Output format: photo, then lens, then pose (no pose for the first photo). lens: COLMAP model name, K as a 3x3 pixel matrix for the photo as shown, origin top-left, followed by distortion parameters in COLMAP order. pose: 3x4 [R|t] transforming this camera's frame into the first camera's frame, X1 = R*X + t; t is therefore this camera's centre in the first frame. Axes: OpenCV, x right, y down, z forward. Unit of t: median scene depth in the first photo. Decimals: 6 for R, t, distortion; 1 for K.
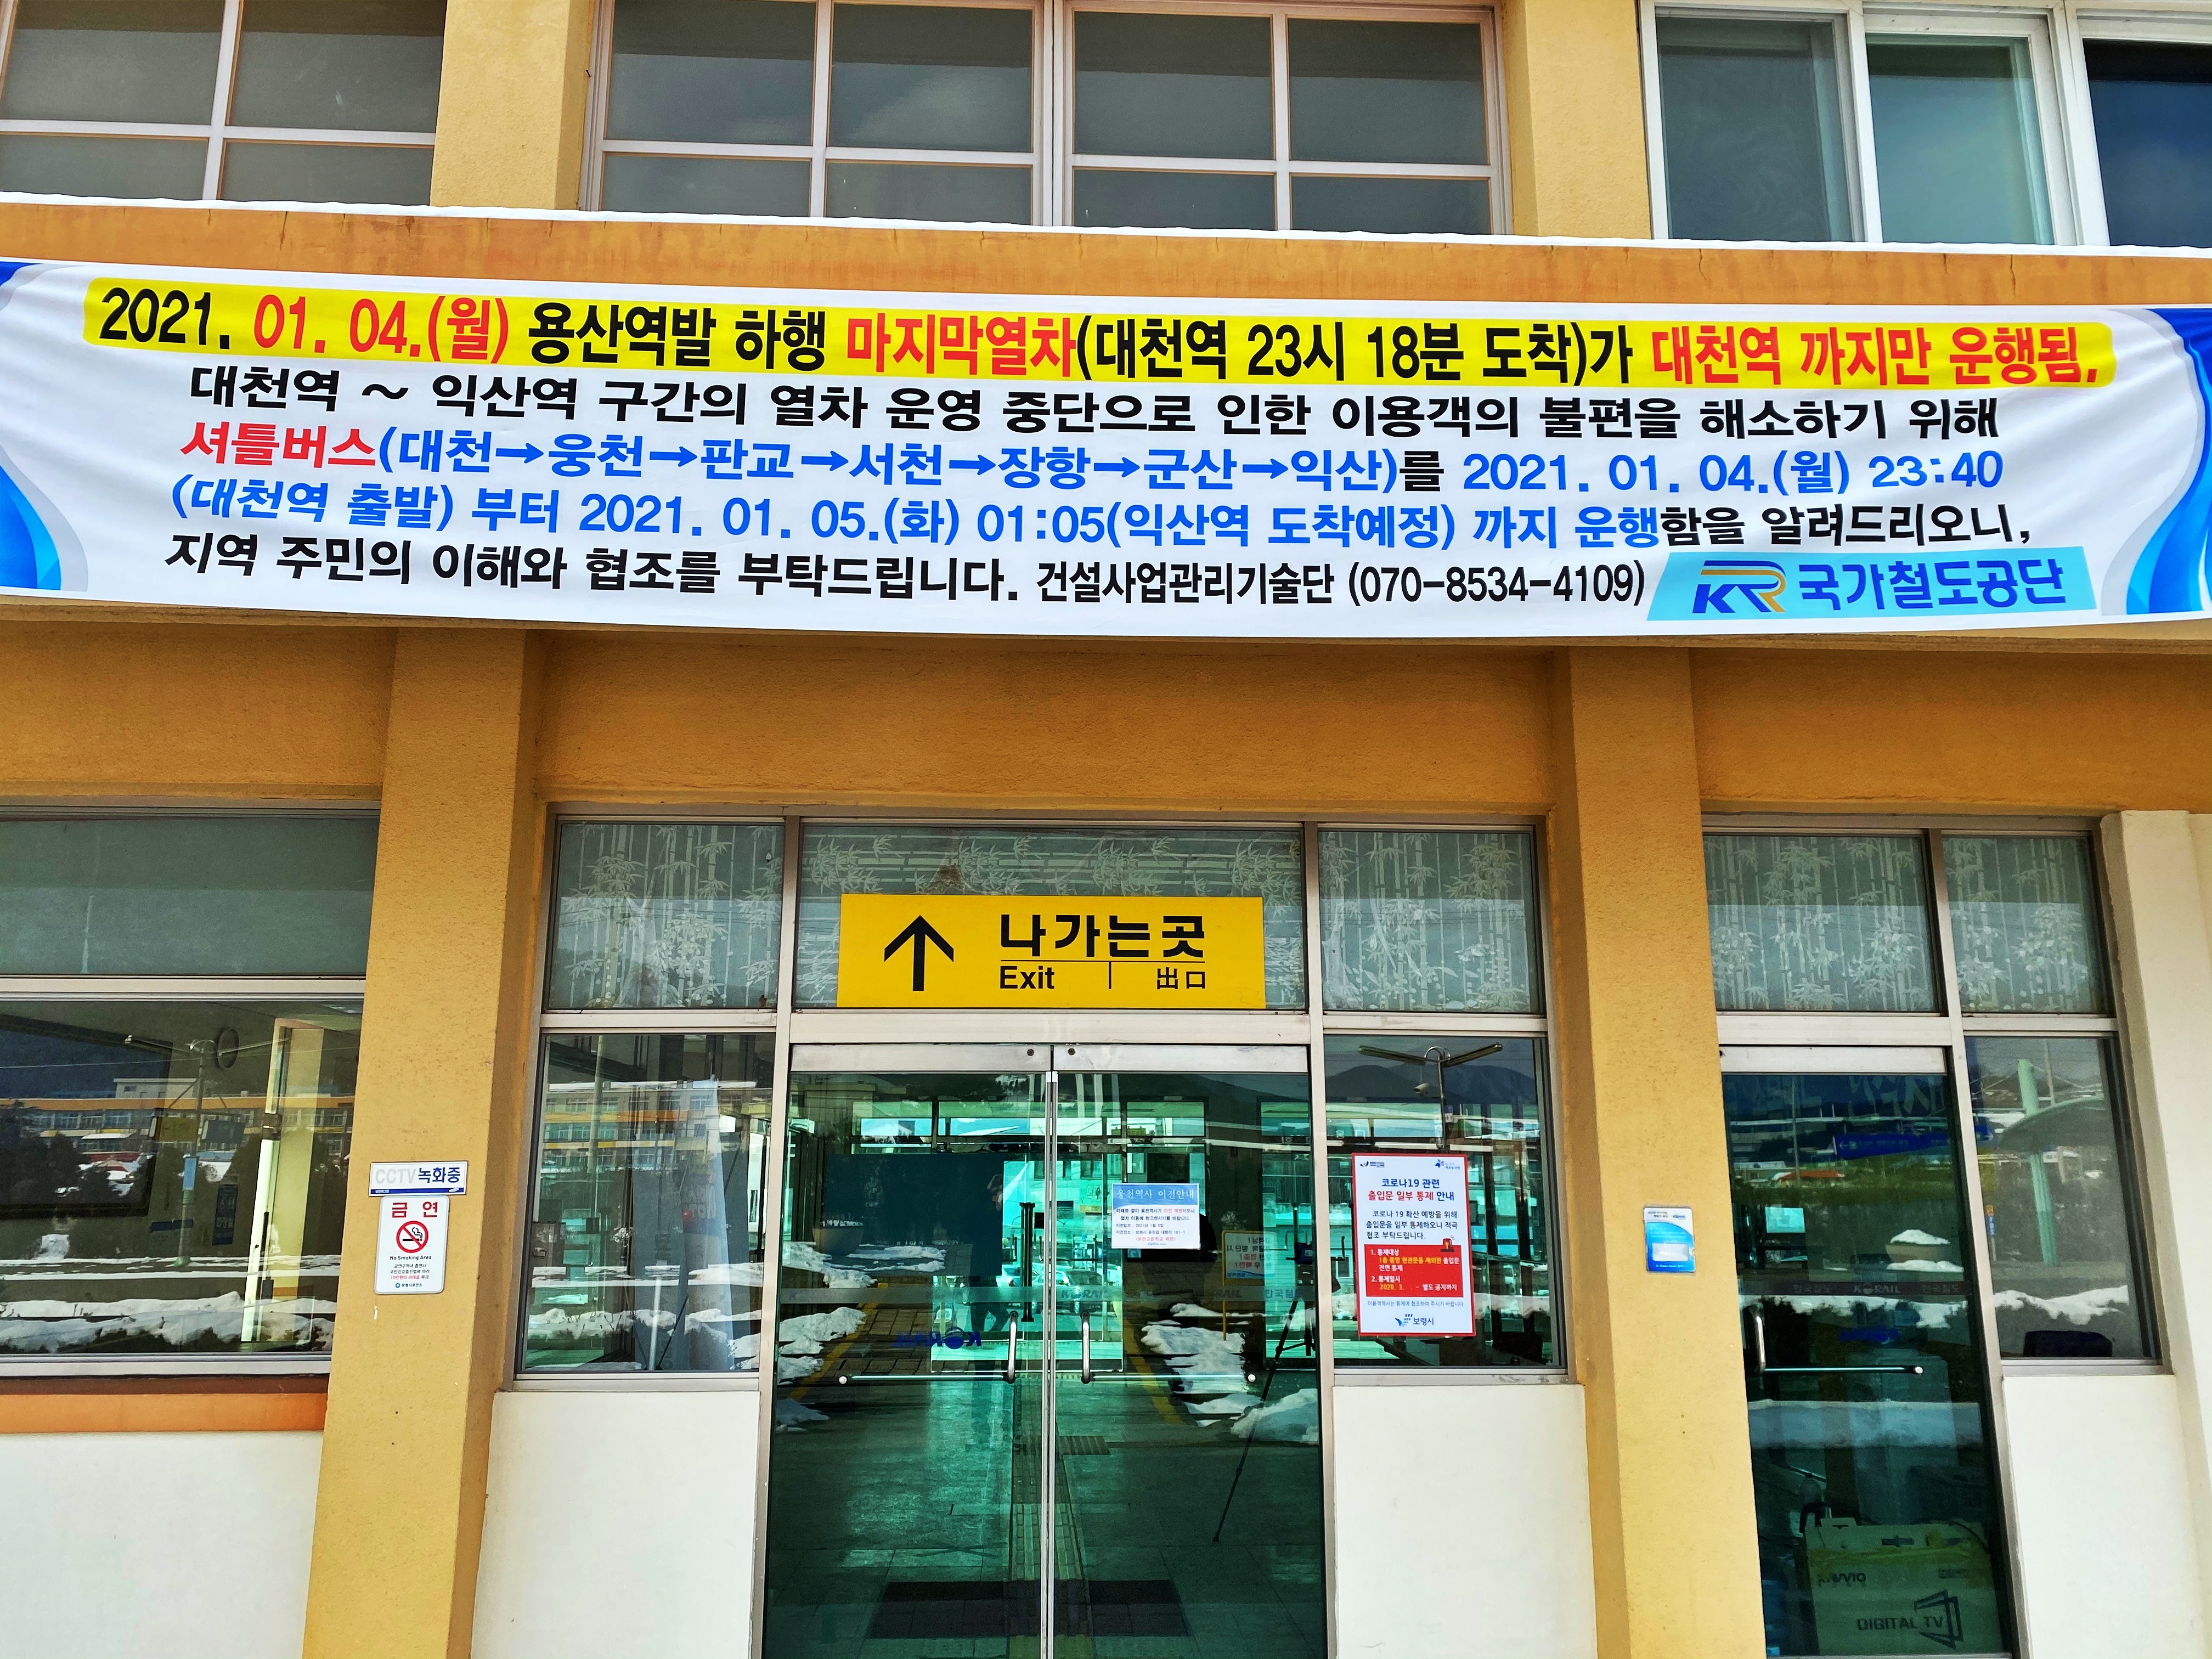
lens RADIAL K [[1711.6, 0, 1095.4], [0, 1711.6, 831.1], [0, 0, 1]] dist [0.081168, -0.129567]
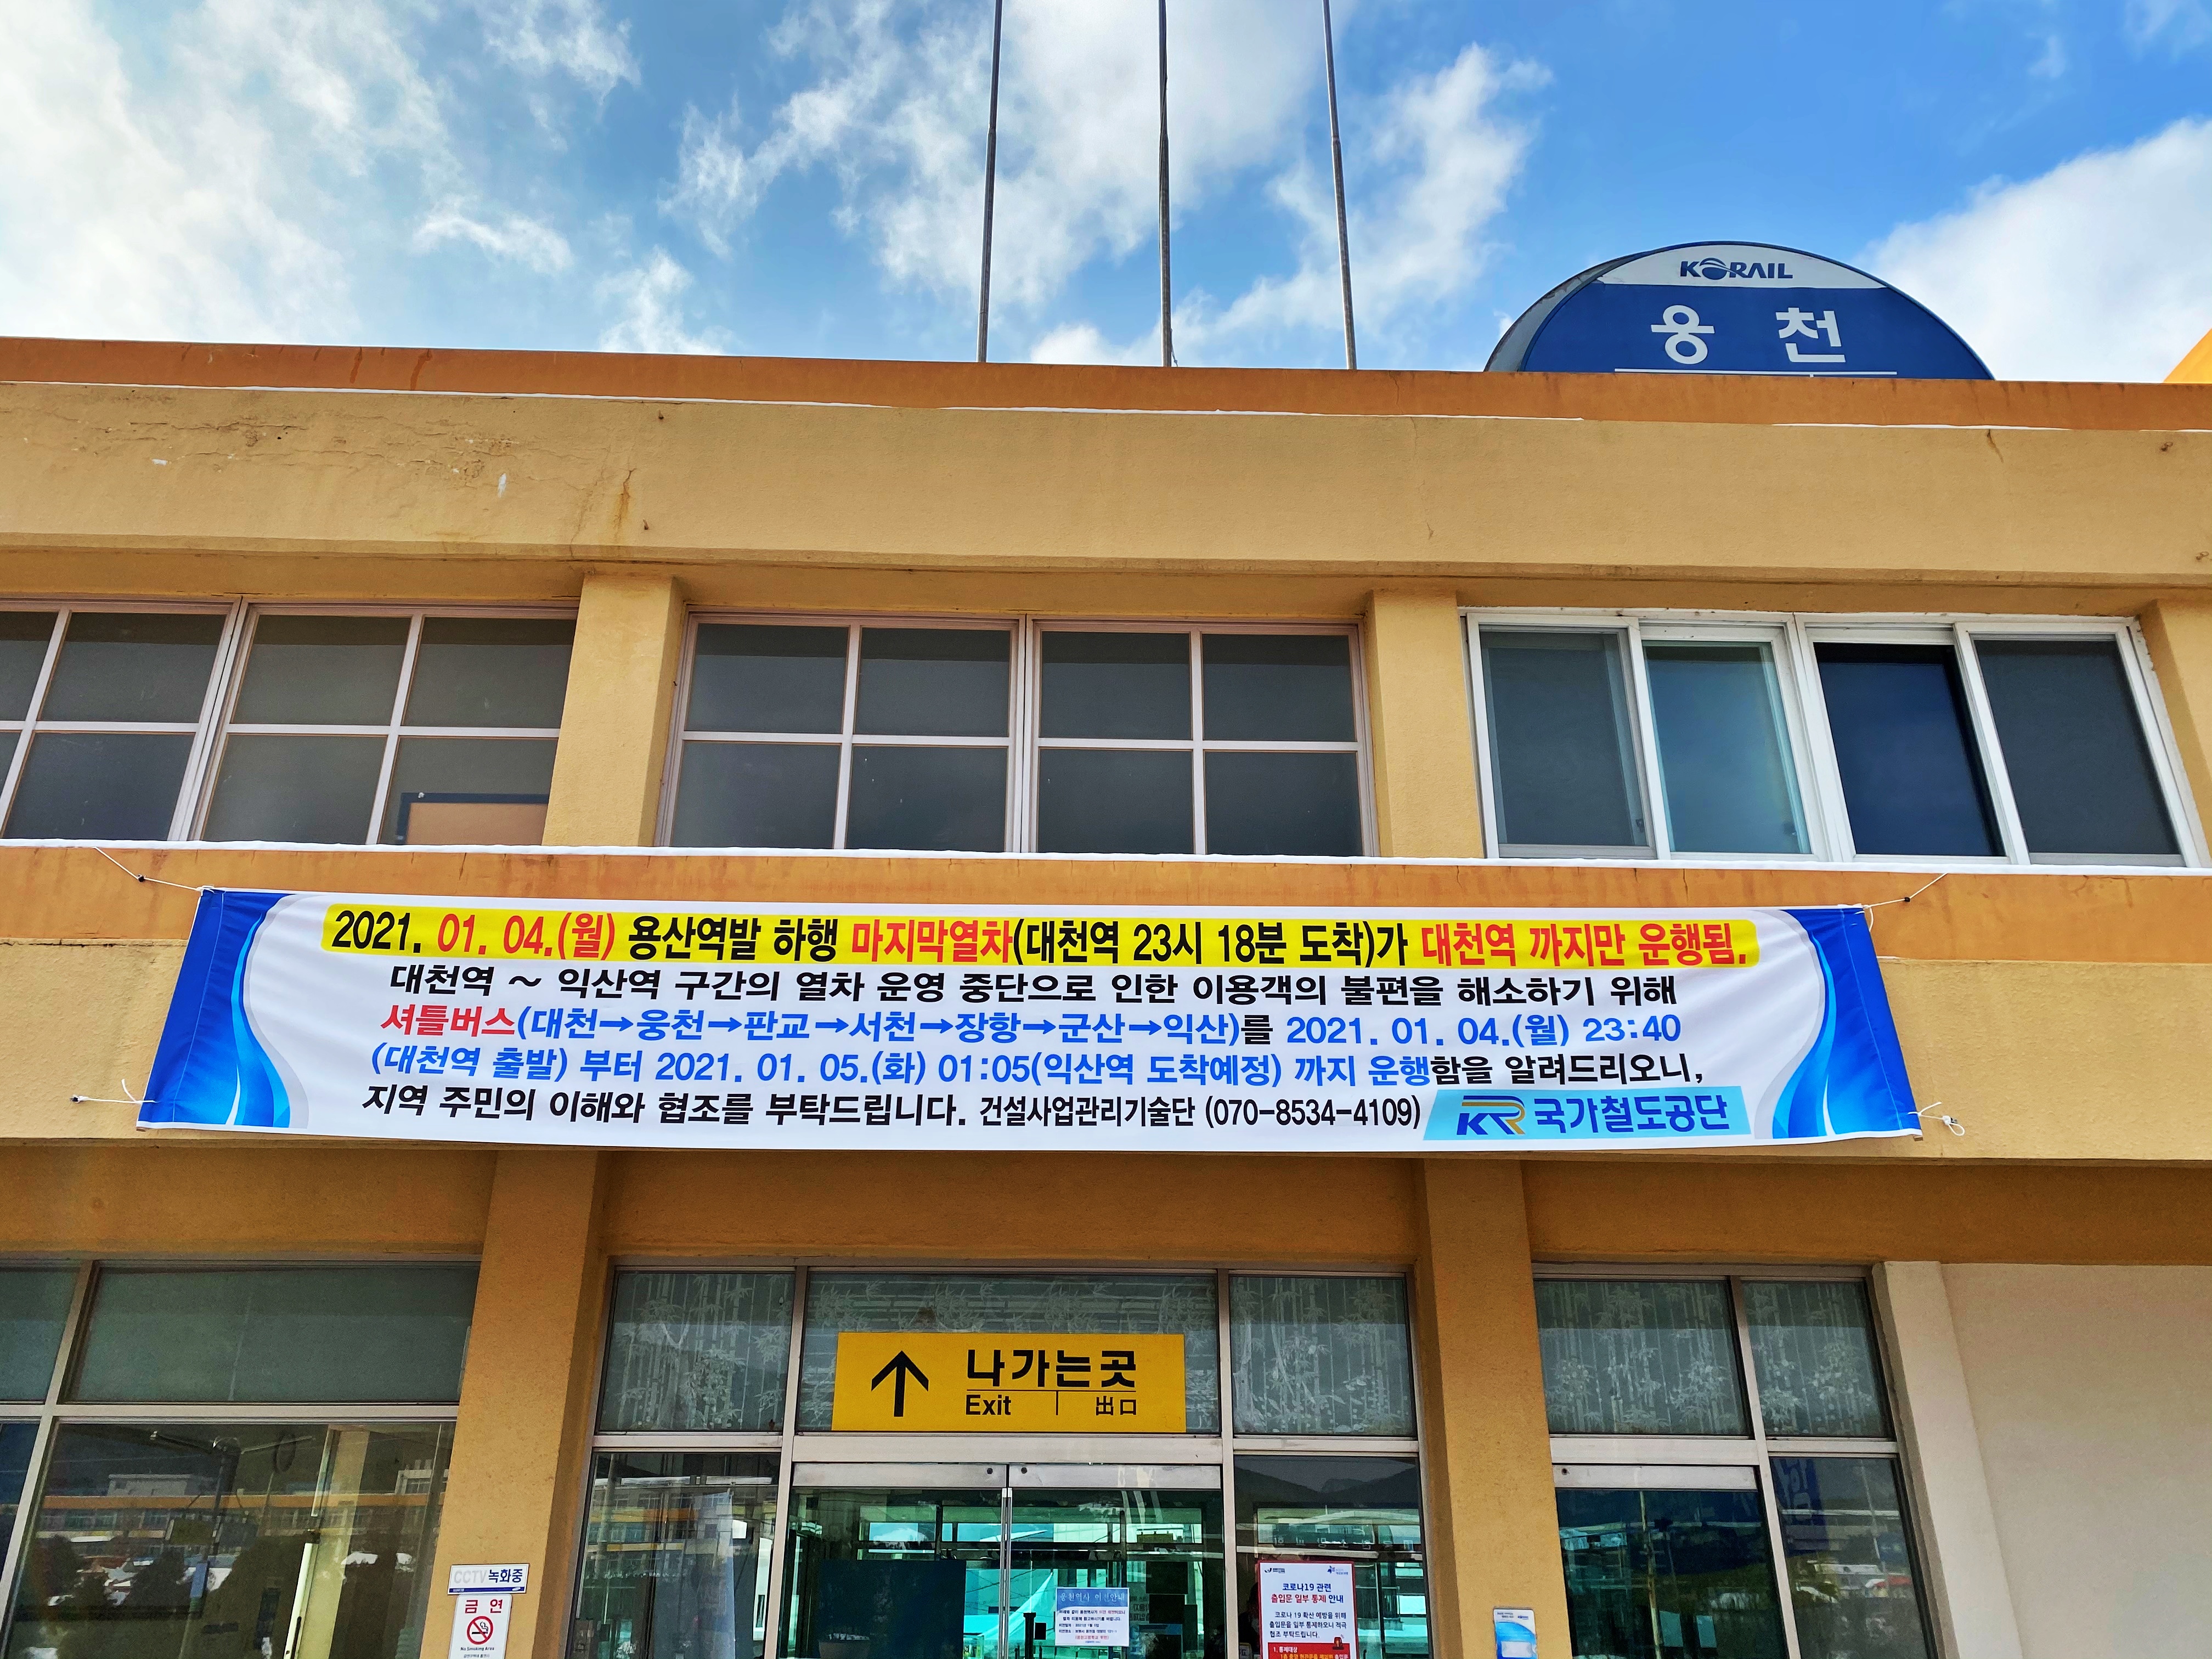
lens RADIAL K [[1711.6, 0, 1102.1], [0, 1711.6, 785.6], [0, 0, 1]] dist [0.081168, -0.129567]
pose [[0.999821, -0.004293, -0.018402, 0.089483], [-0.000120, 0.972390, -0.233362, -0.076349], [0.018896, 0.233322, 0.972216, -0.402103]]
